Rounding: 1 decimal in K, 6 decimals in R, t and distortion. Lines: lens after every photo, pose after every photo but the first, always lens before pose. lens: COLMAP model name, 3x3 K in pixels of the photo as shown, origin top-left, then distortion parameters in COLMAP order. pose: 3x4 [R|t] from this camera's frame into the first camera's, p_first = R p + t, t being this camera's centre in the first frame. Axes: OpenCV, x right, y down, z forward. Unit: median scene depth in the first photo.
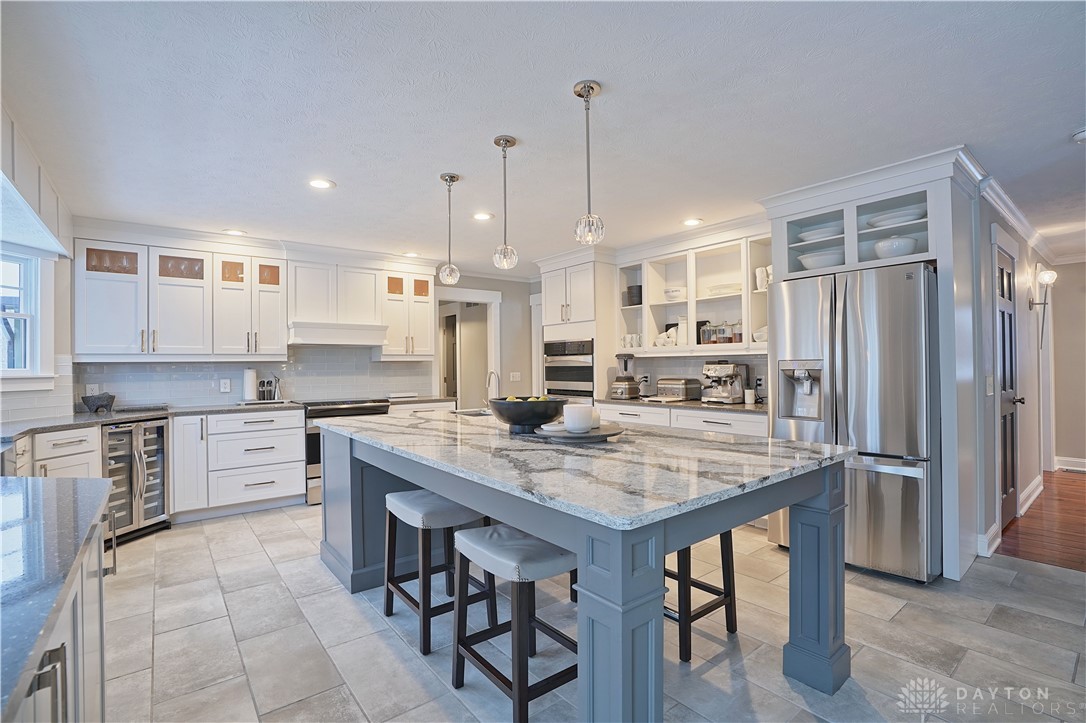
lens RADIAL K [[497.3, 0, 543.3], [0, 497.3, 360.5], [0, 0, 1]] dist [0.000694, 0.000038]
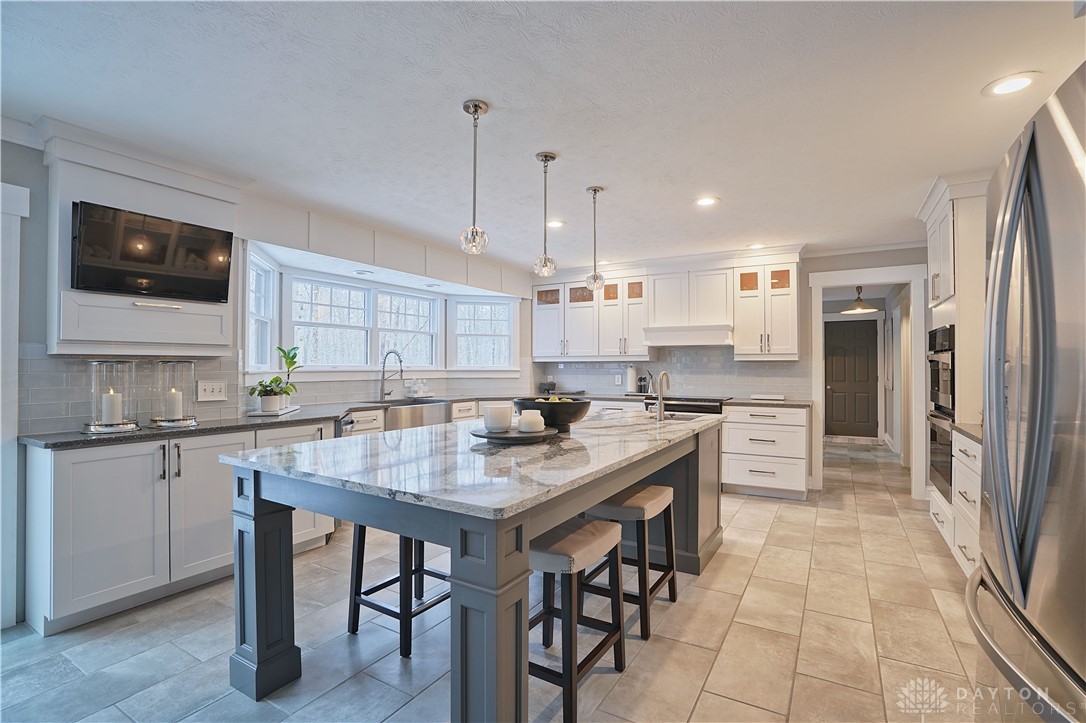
lens RADIAL K [[497.3, 0, 543.4], [0, 497.3, 366.3], [0, 0, 1]] dist [0.000694, 0.000038]
pose [[0.430990, 0.009426, -0.902307, 0.456194], [0.002676, 0.999928, 0.011724, -0.000280], [0.902353, -0.007468, 0.430934, 0.268014]]
